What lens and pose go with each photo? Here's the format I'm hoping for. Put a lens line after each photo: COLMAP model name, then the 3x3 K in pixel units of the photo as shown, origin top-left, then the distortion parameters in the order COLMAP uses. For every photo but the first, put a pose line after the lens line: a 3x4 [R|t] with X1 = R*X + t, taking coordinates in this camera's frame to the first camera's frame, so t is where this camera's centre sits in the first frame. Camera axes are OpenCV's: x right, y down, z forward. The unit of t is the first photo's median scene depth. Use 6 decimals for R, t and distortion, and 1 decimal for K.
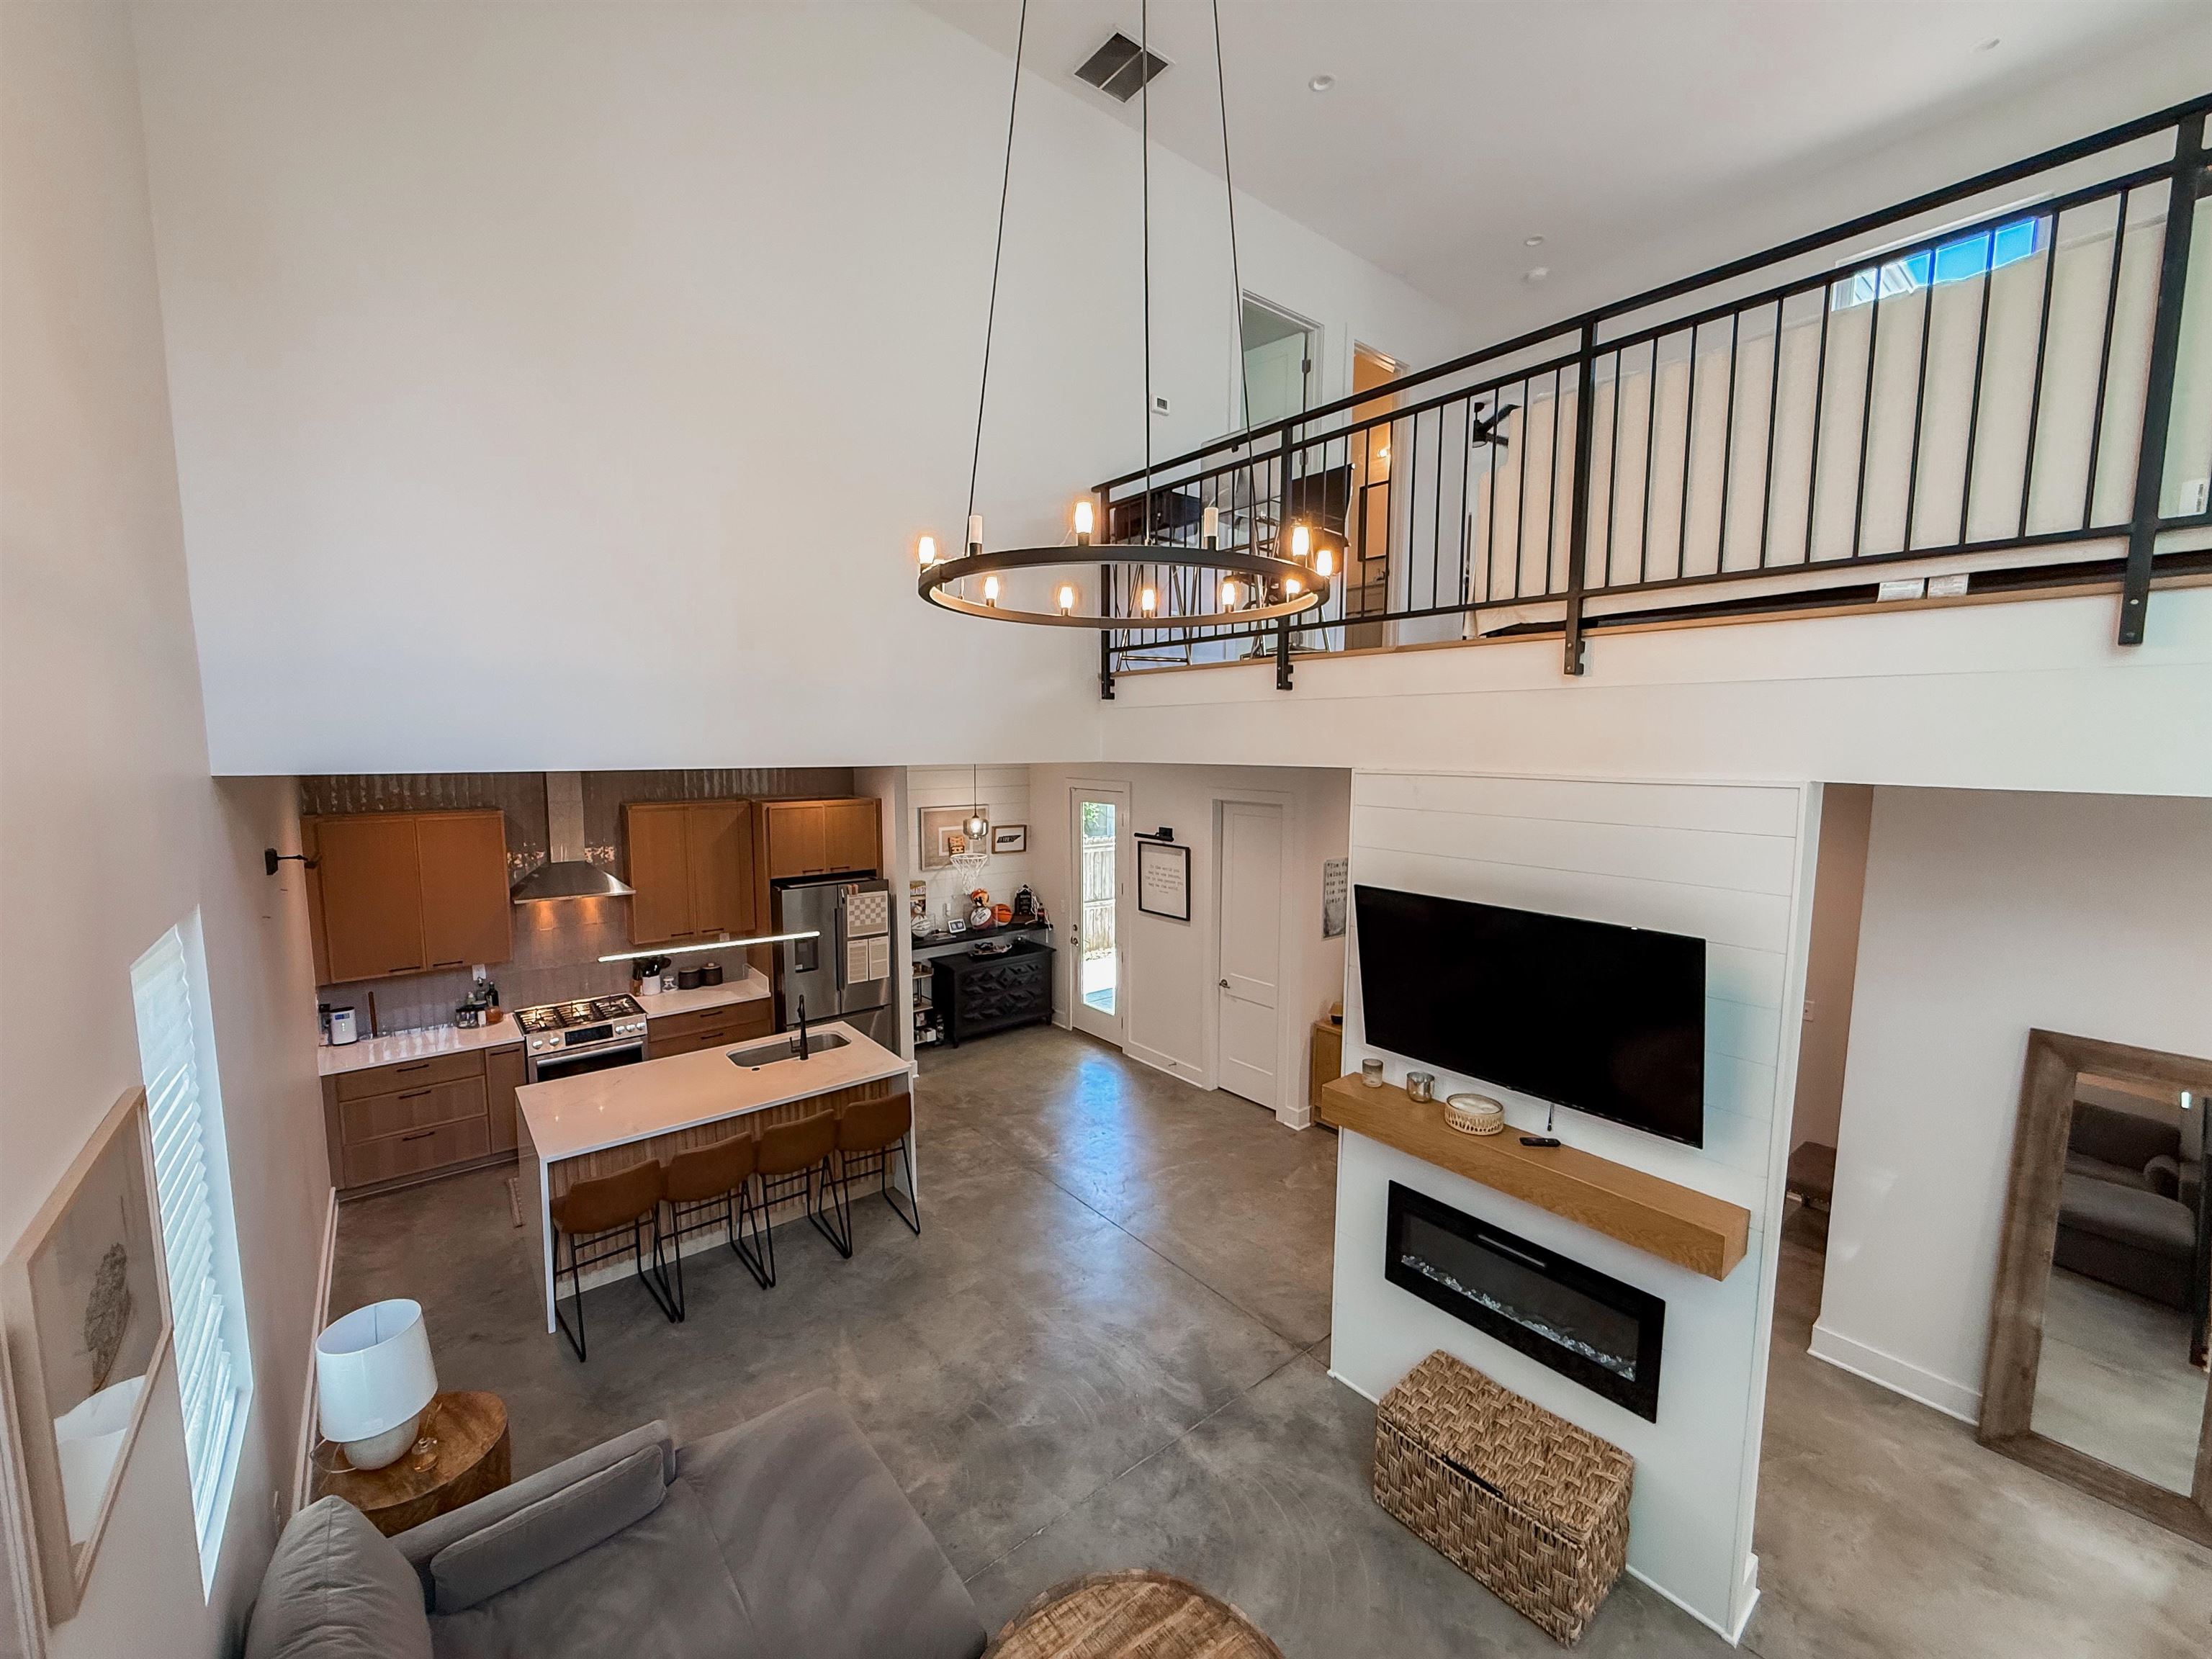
lens RADIAL K [[884.3, 0, 1105.1], [0, 884.3, 841.1], [0, 0, 1]] dist [0.001894, 0.000099]
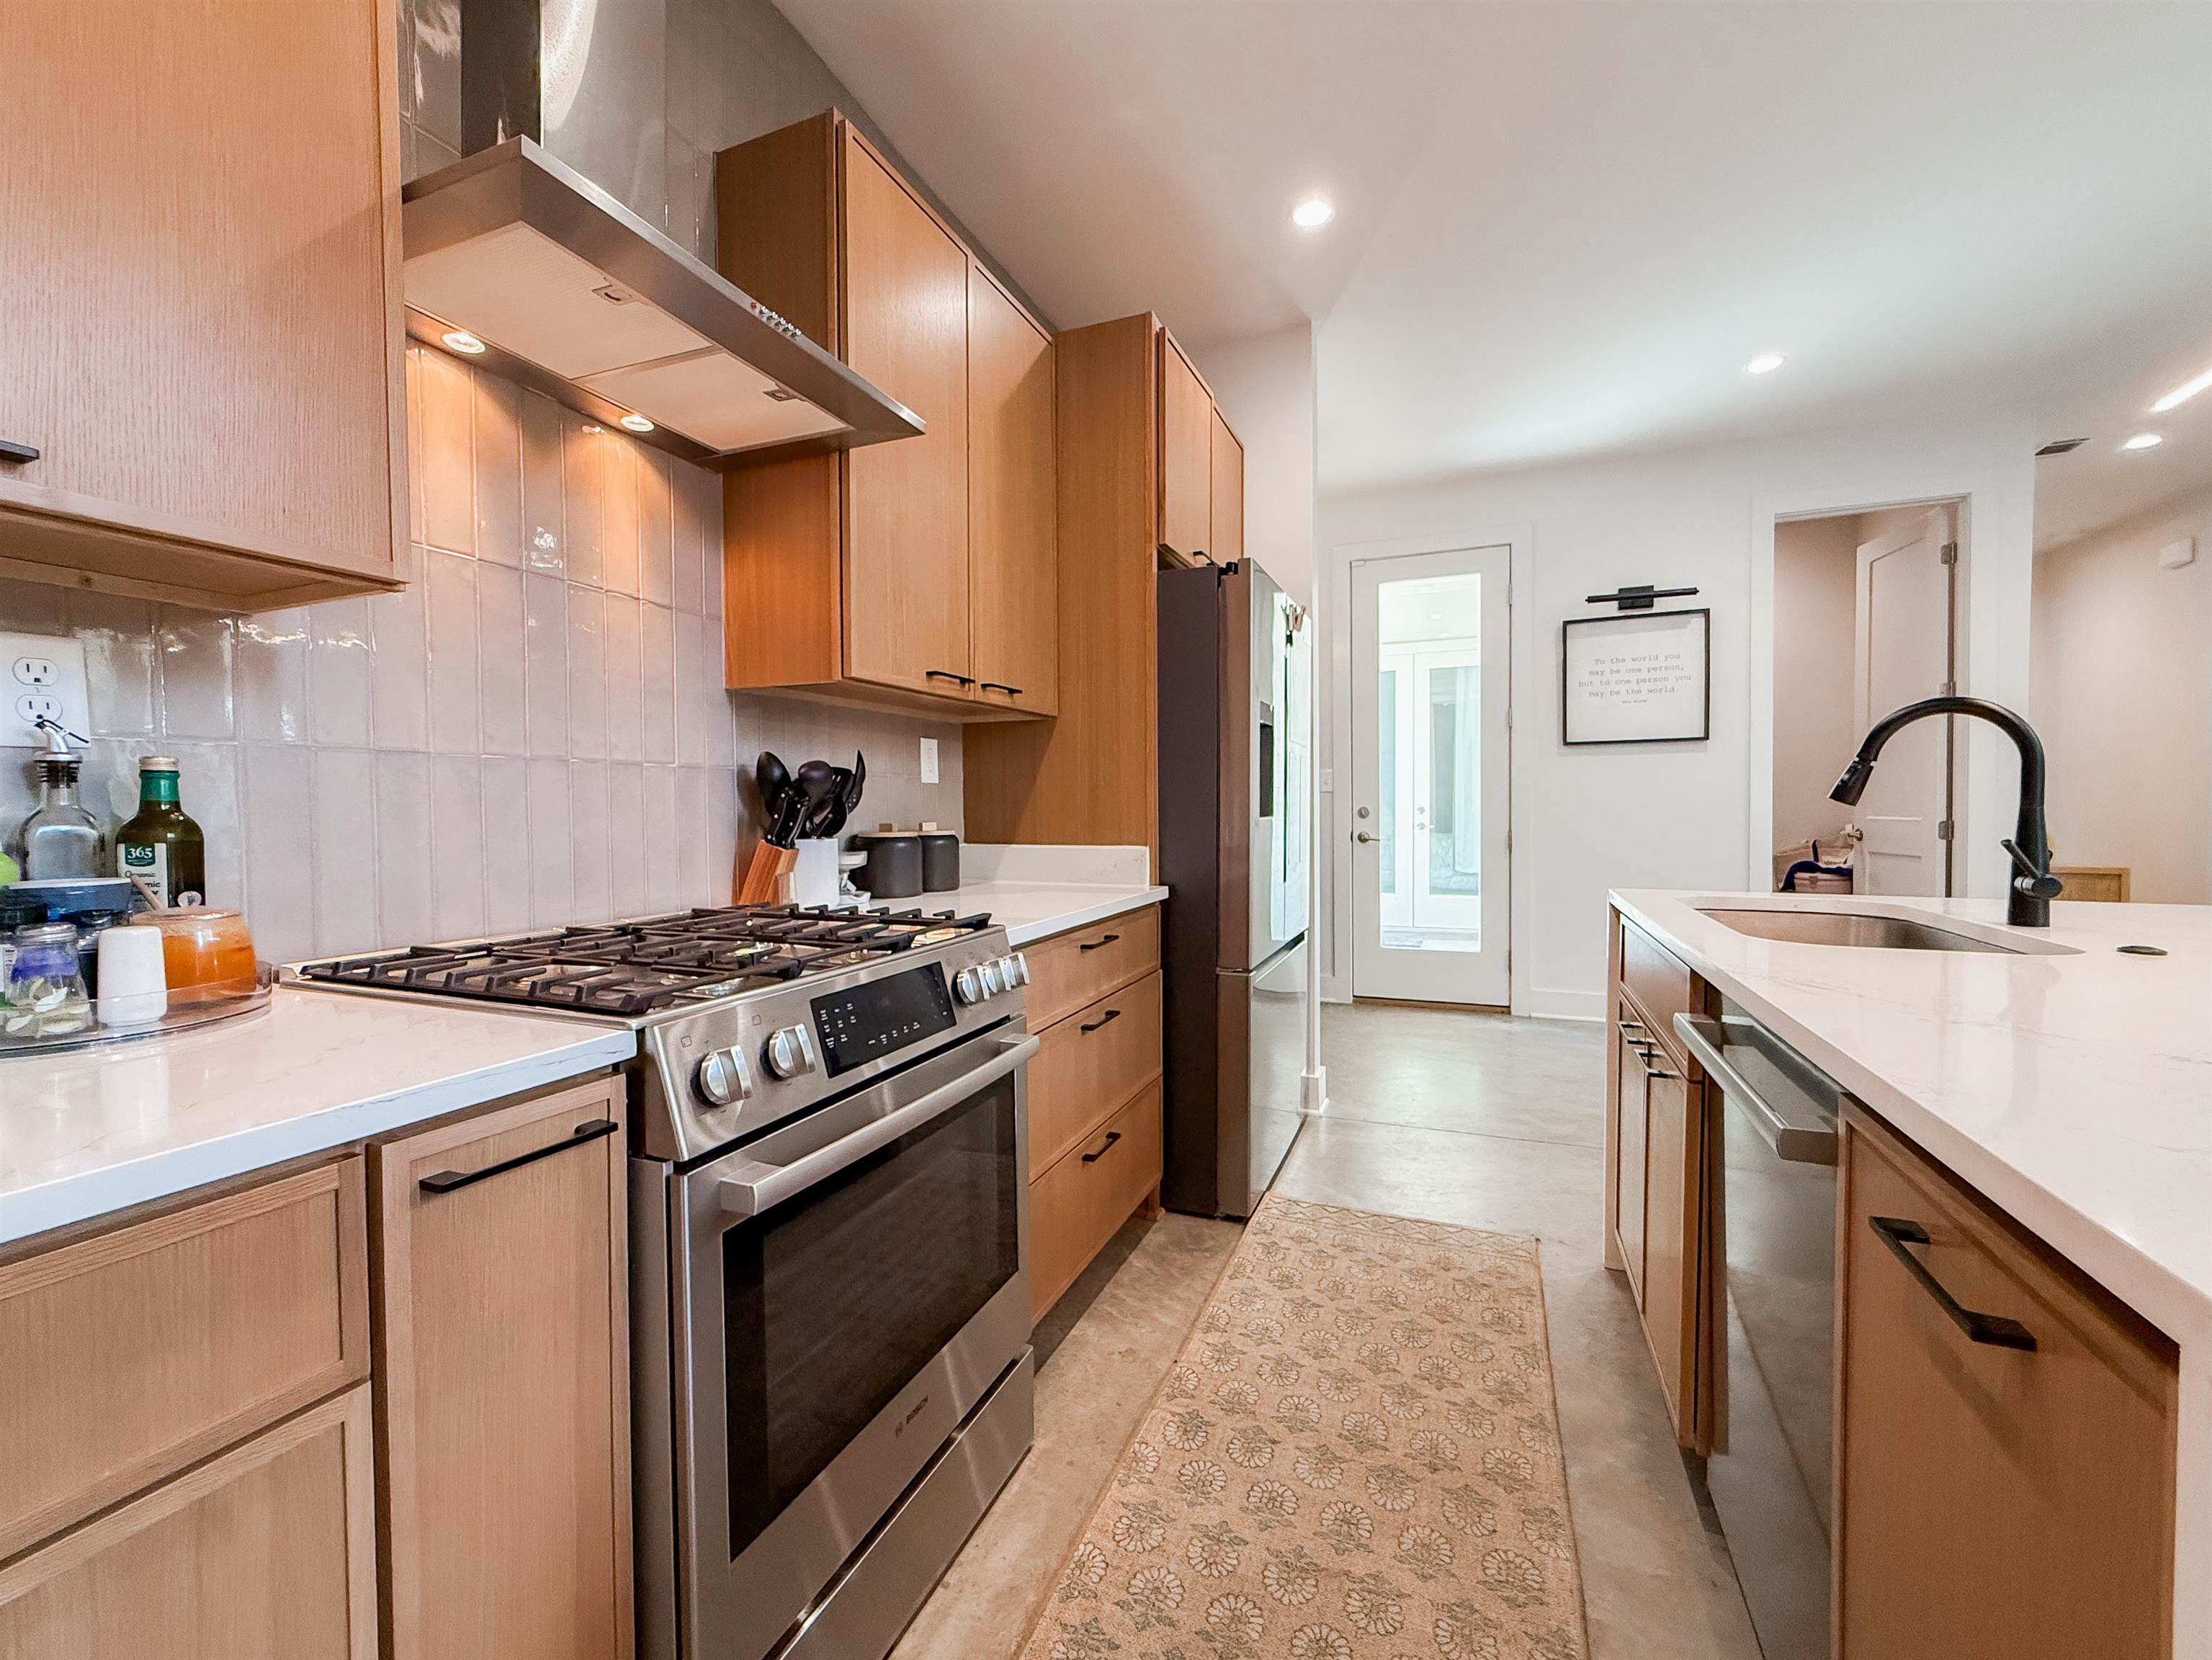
lens RADIAL K [[914.5, 0, 1106.0], [0, 914.5, 830.0], [0, 0, 1]] dist [-0.001012, -0.000621]
pose [[0.879712, -0.023982, 0.474901, -0.471375], [0.066378, 0.995142, -0.072706, 0.146177], [-0.470851, 0.095483, 0.877031, 0.594428]]
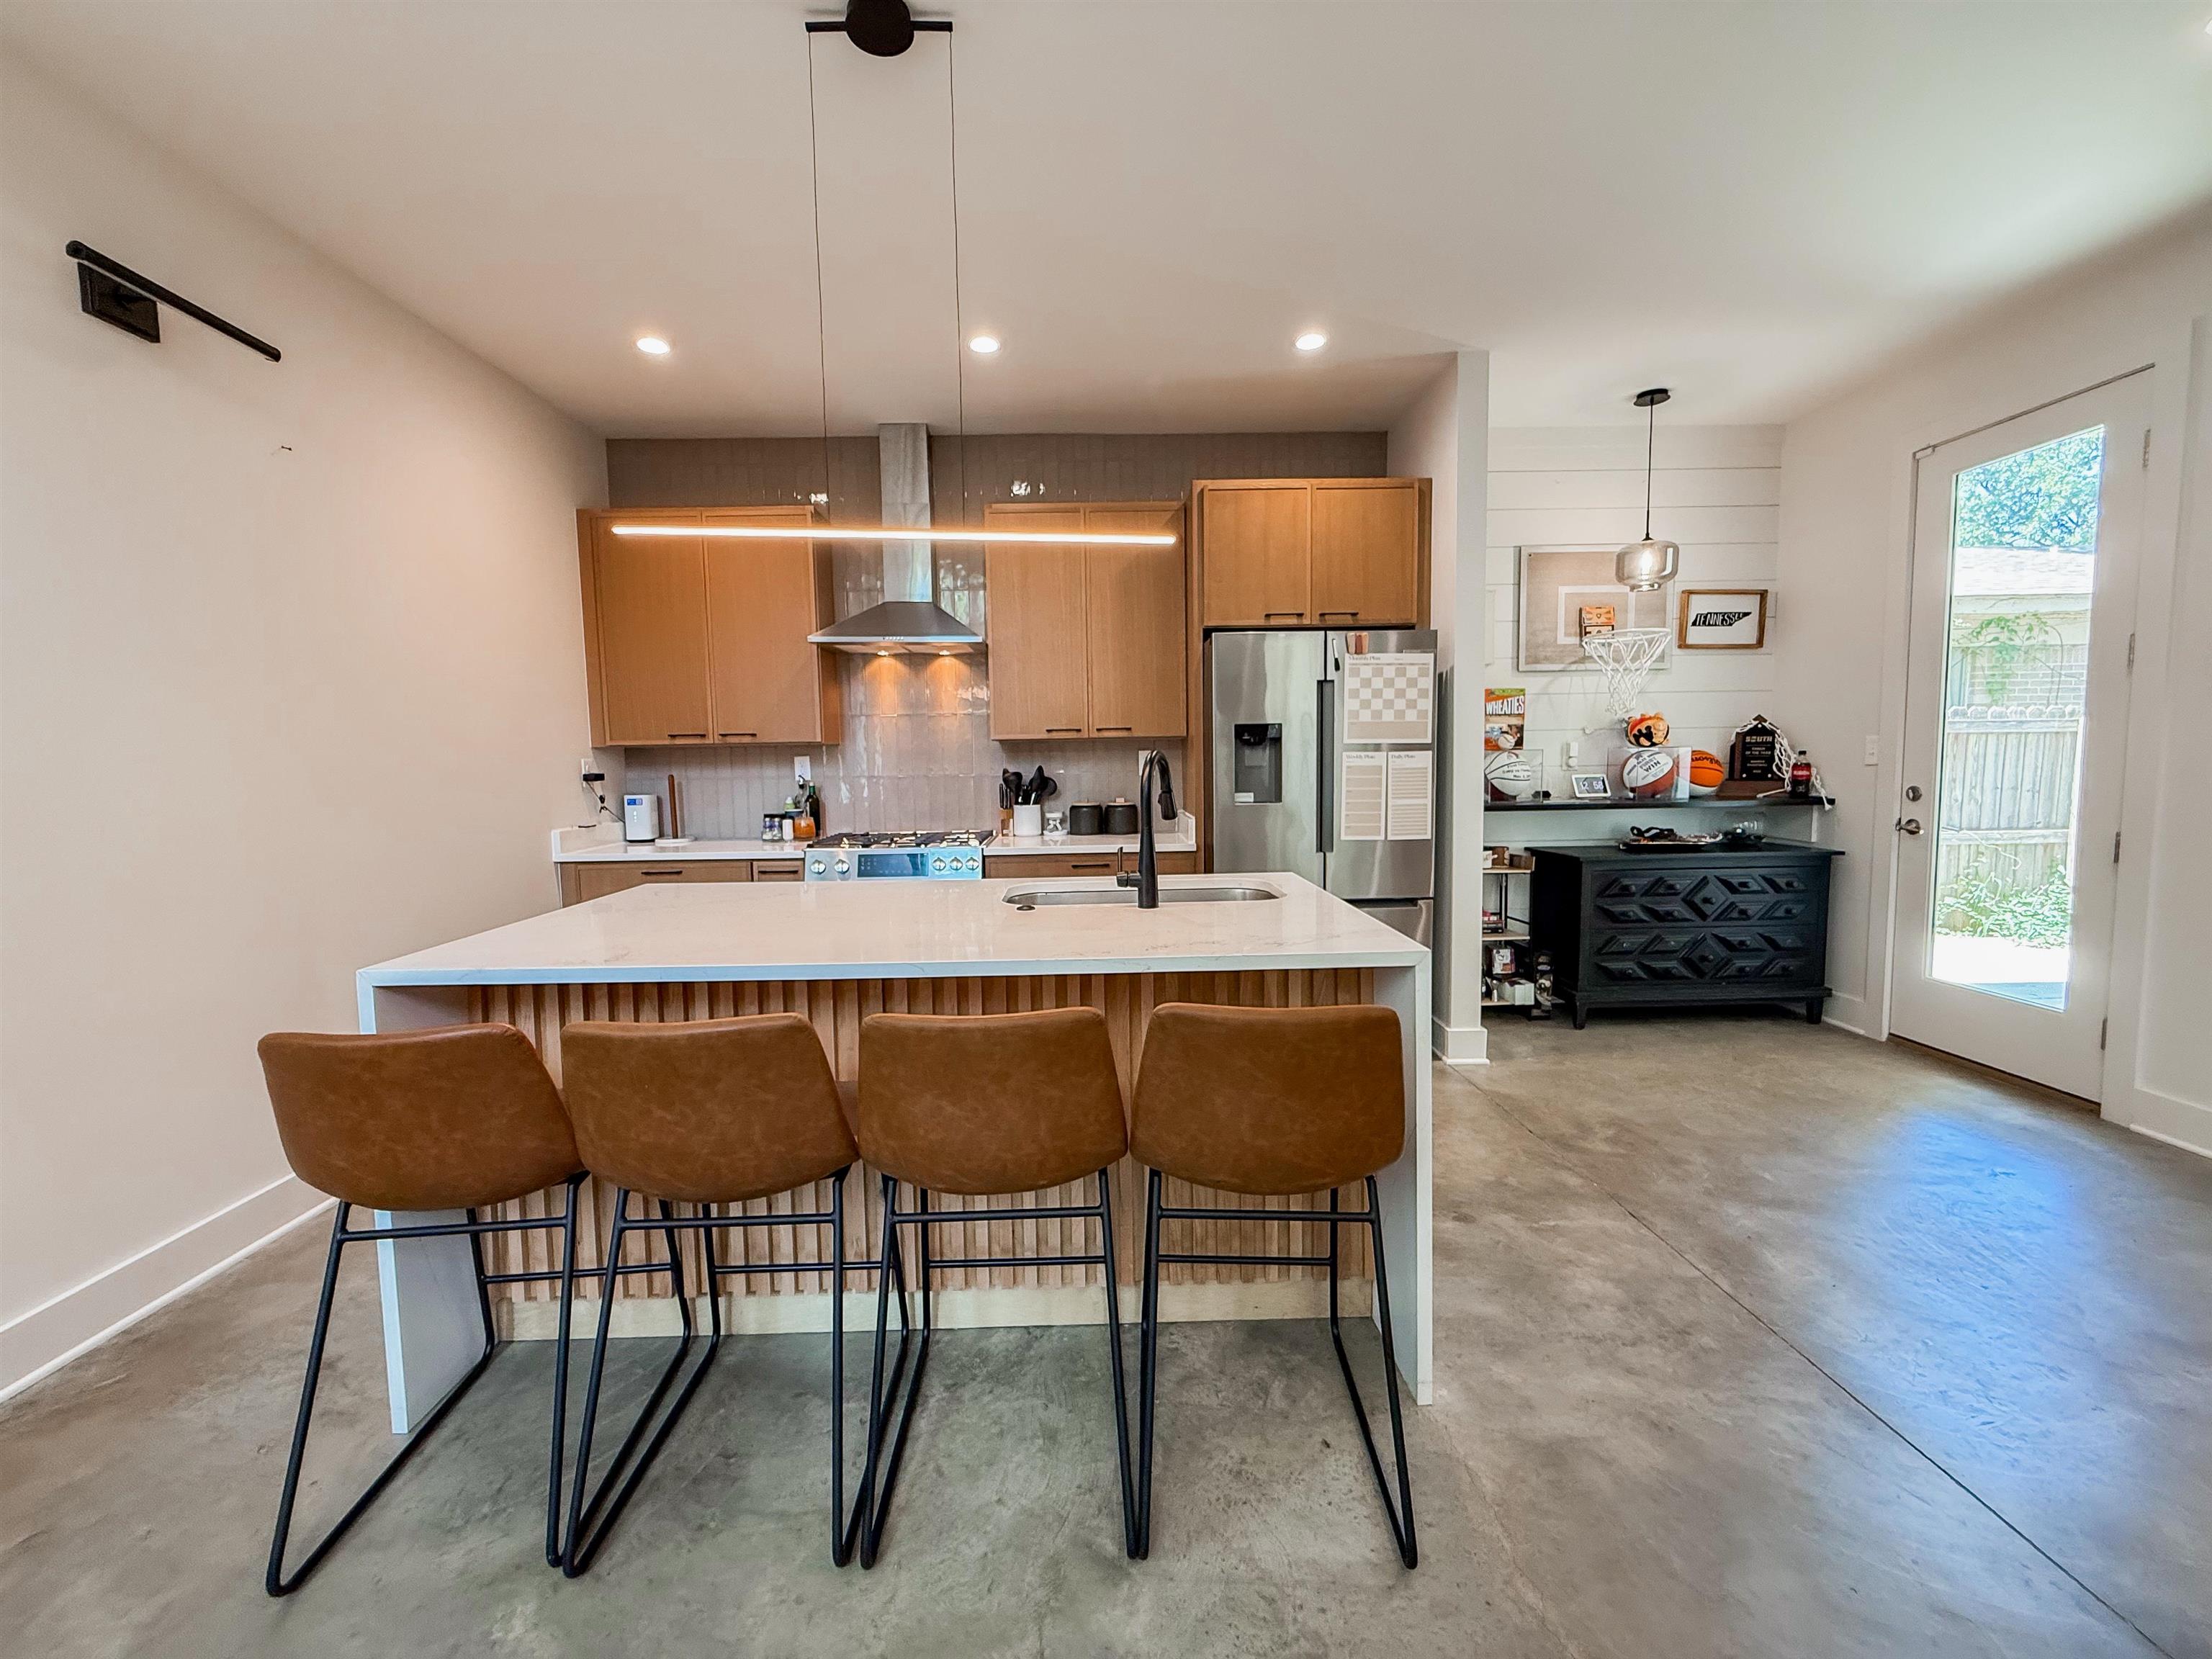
lens RADIAL K [[891.2, 0, 1100.8], [0, 891.2, 831.2], [0, 0, 1]] dist [0.006897, -0.000229]
pose [[0.788948, 0.031147, -0.613670, -0.079109], [-0.050572, 0.998618, -0.014331, 0.146982], [0.612375, 0.042341, 0.789433, 0.453936]]
